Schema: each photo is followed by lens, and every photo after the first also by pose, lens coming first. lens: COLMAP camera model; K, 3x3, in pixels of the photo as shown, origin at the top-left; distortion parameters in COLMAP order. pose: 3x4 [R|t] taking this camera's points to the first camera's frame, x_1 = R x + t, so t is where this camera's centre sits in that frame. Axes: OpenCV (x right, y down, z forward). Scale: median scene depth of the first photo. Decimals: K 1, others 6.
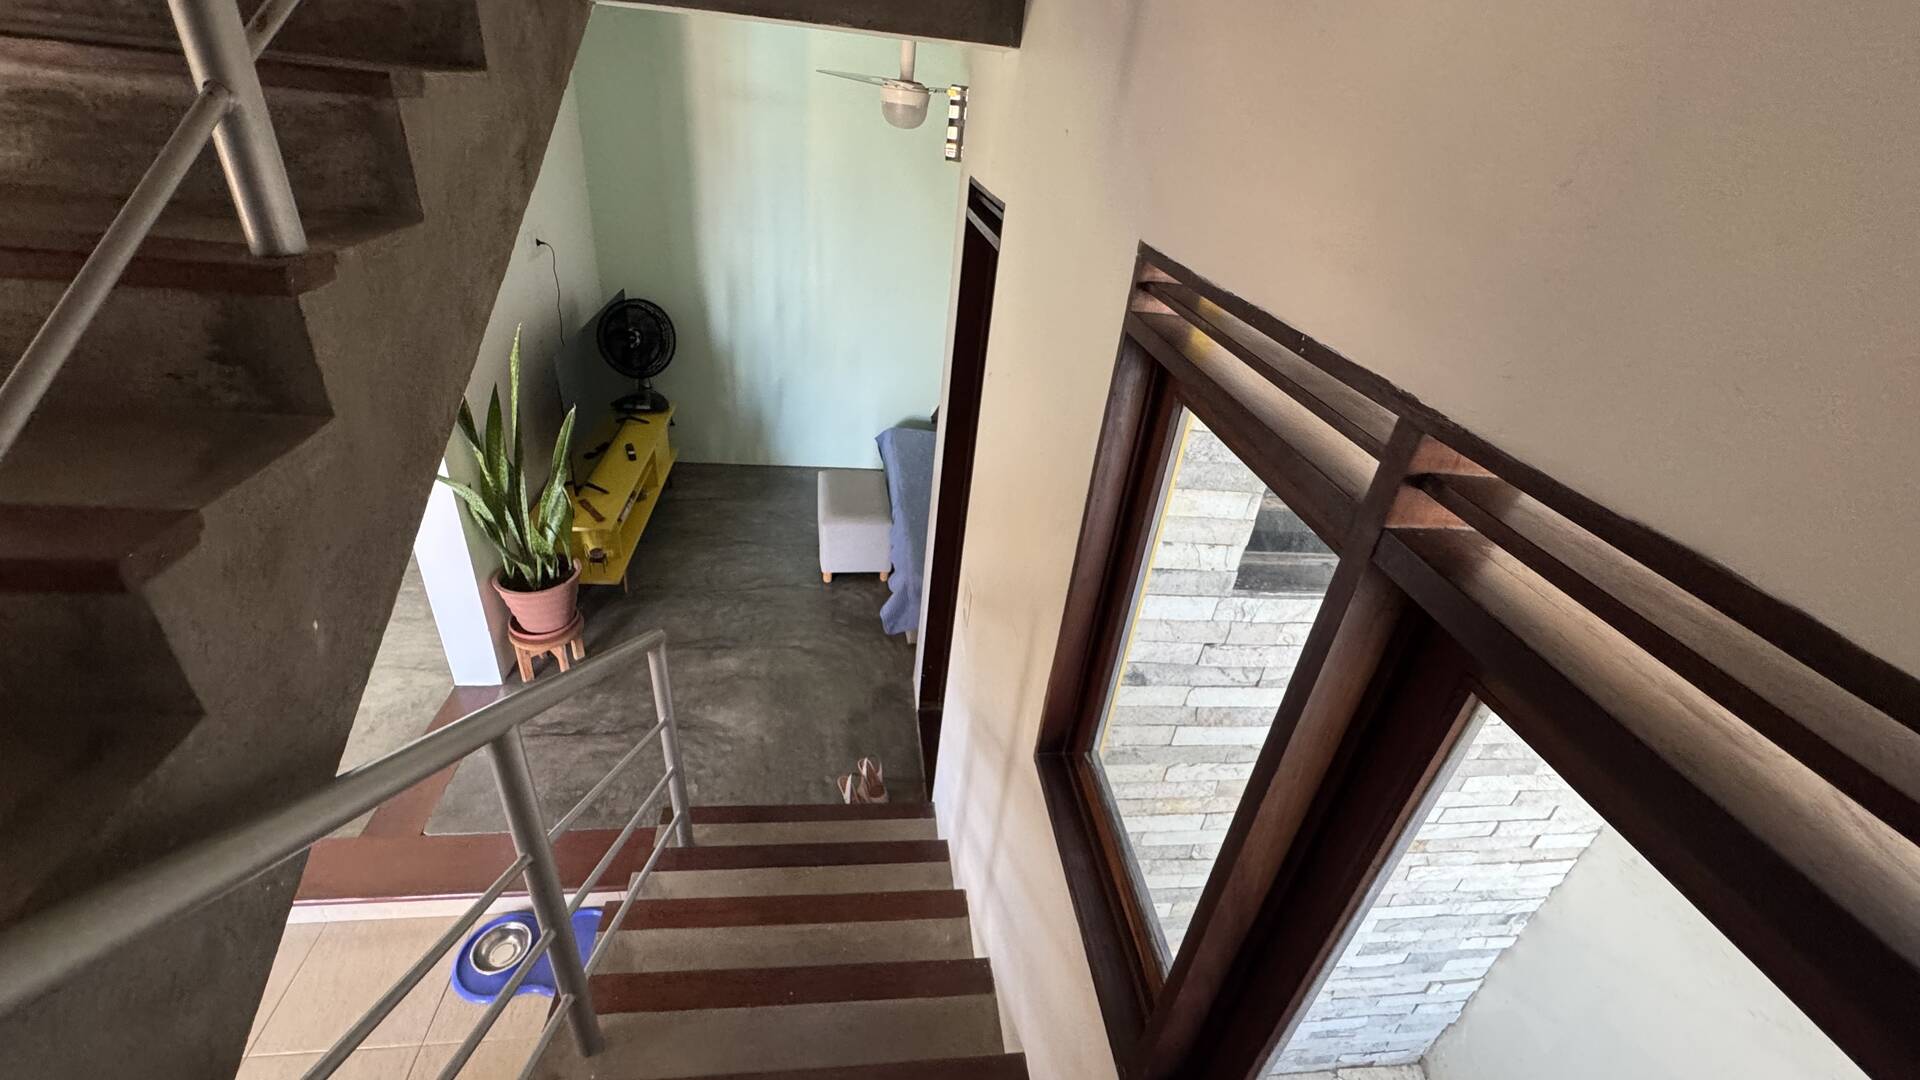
lens RADIAL K [[771.9, 0, 958.6], [0, 771.9, 536.6], [0, 0, 1]] dist [-0.000660, 0.000087]
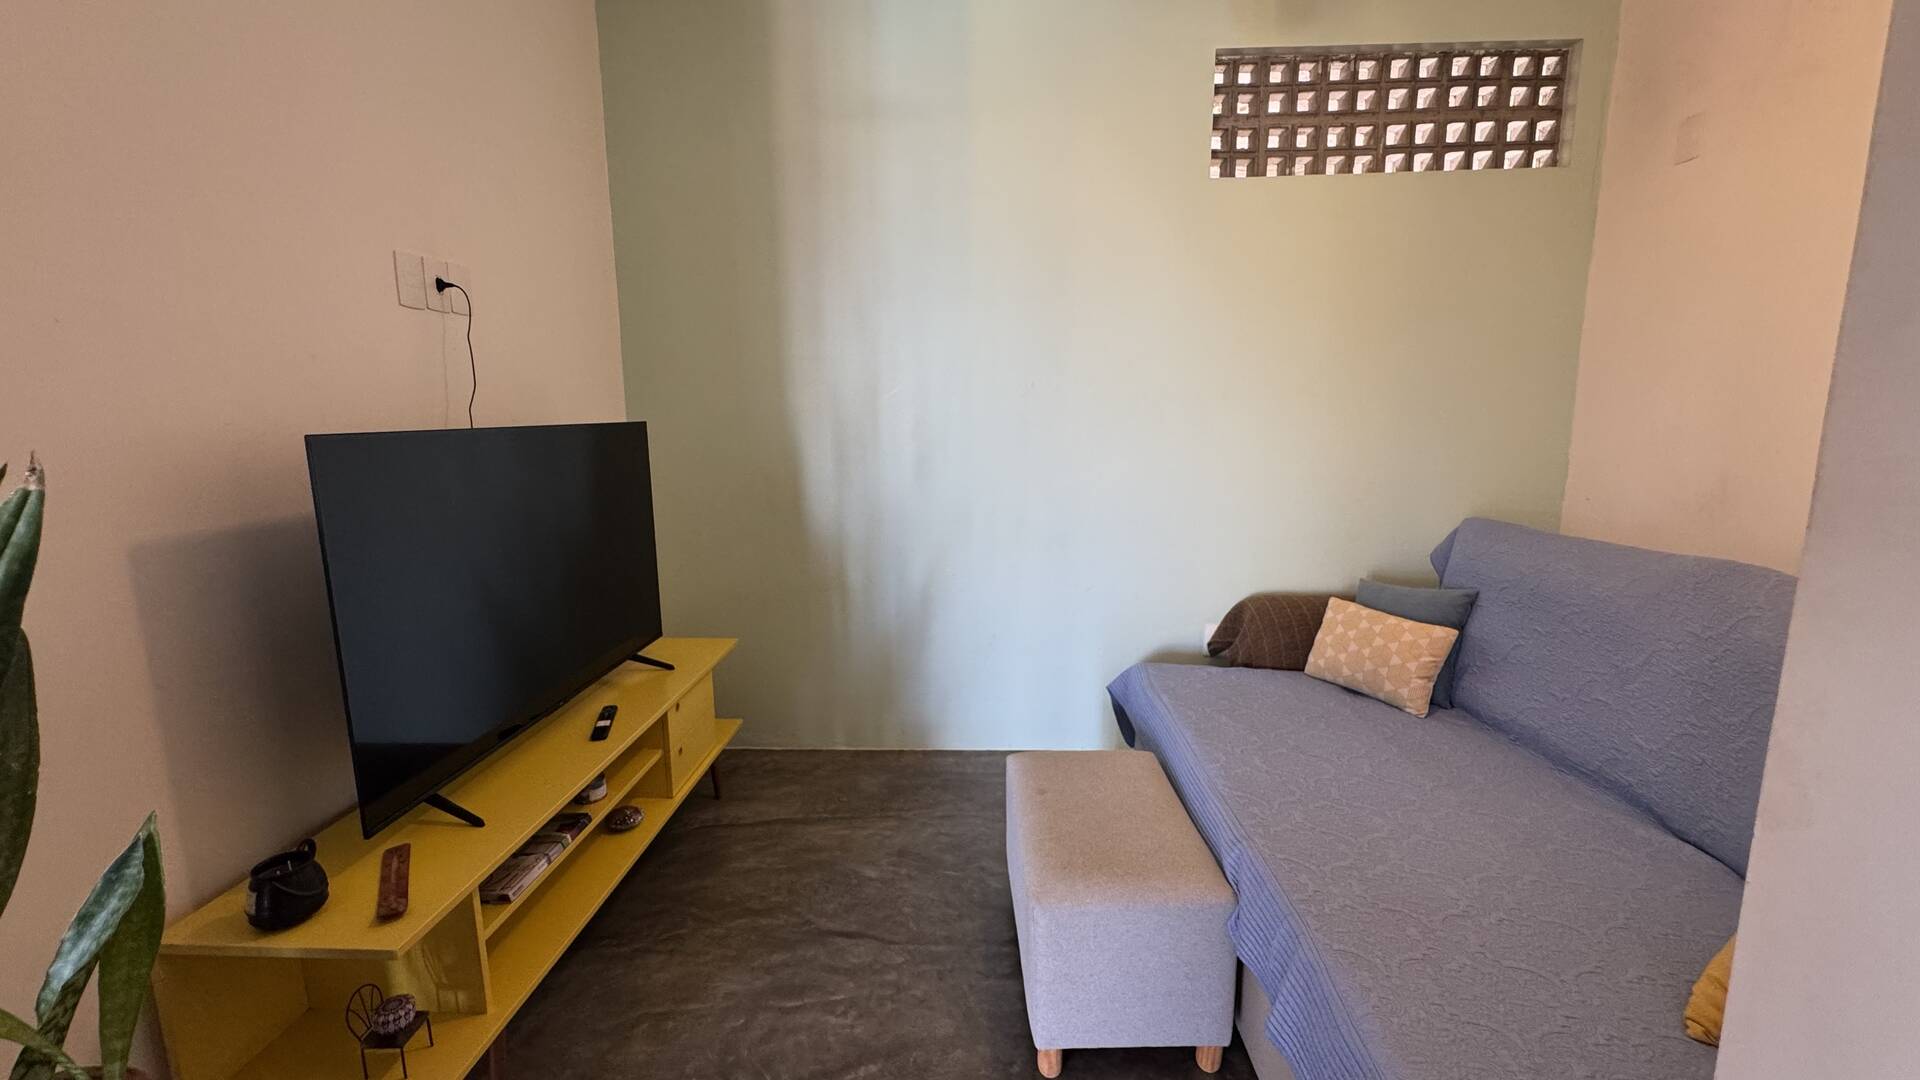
lens RADIAL K [[768.6, 0, 959.8], [0, 768.6, 538.9], [0, 0, 1]] dist [-0.002328, 0.000364]
pose [[0.981275, -0.079103, -0.175619, -0.121512], [0.009996, 0.931462, -0.363702, -0.040340], [0.192352, 0.355136, 0.914811, 0.549820]]
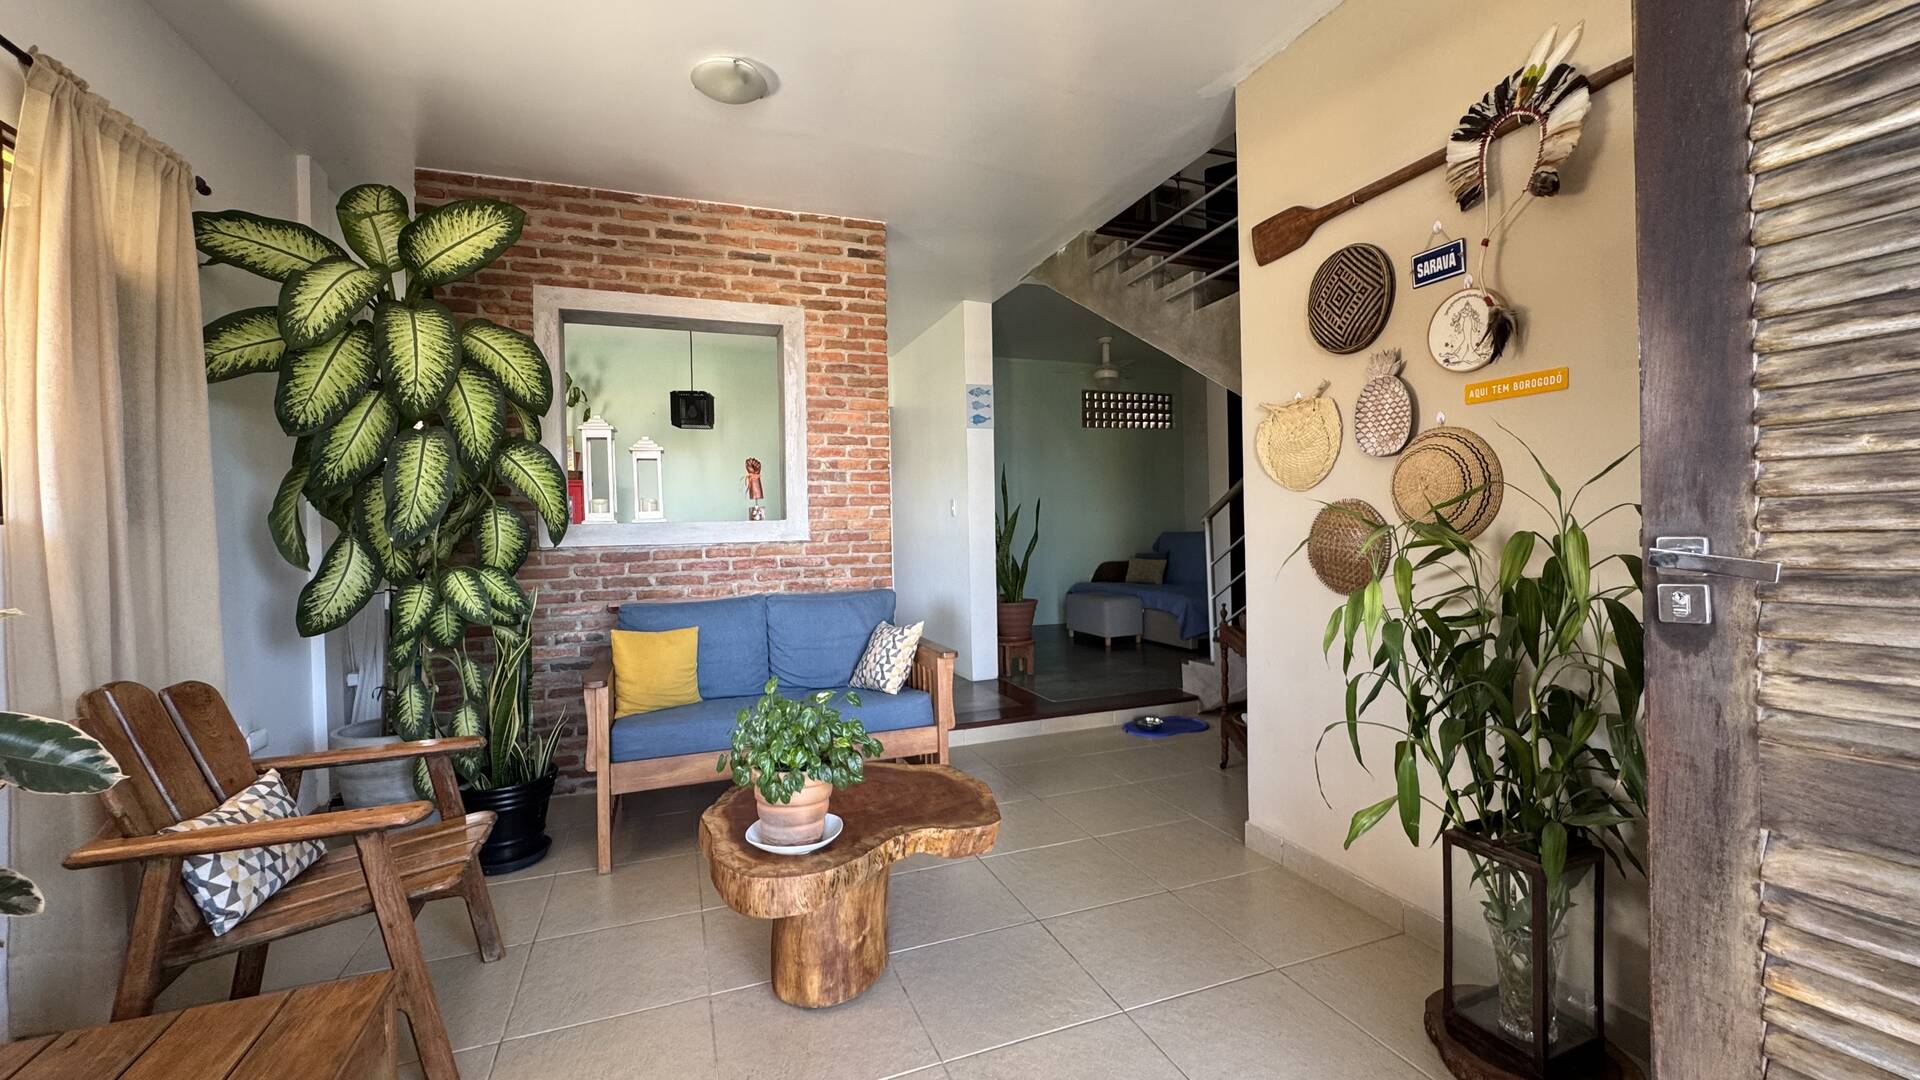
lens RADIAL K [[768.6, 0, 959.8], [0, 768.6, 538.9], [0, 0, 1]] dist [-0.002328, 0.000364]
pose [[0.964994, -0.125622, 0.230231, -0.735046], [0.220762, 0.862997, -0.454423, 0.475510], [-0.141604, 0.489341, 0.860519, -0.356566]]
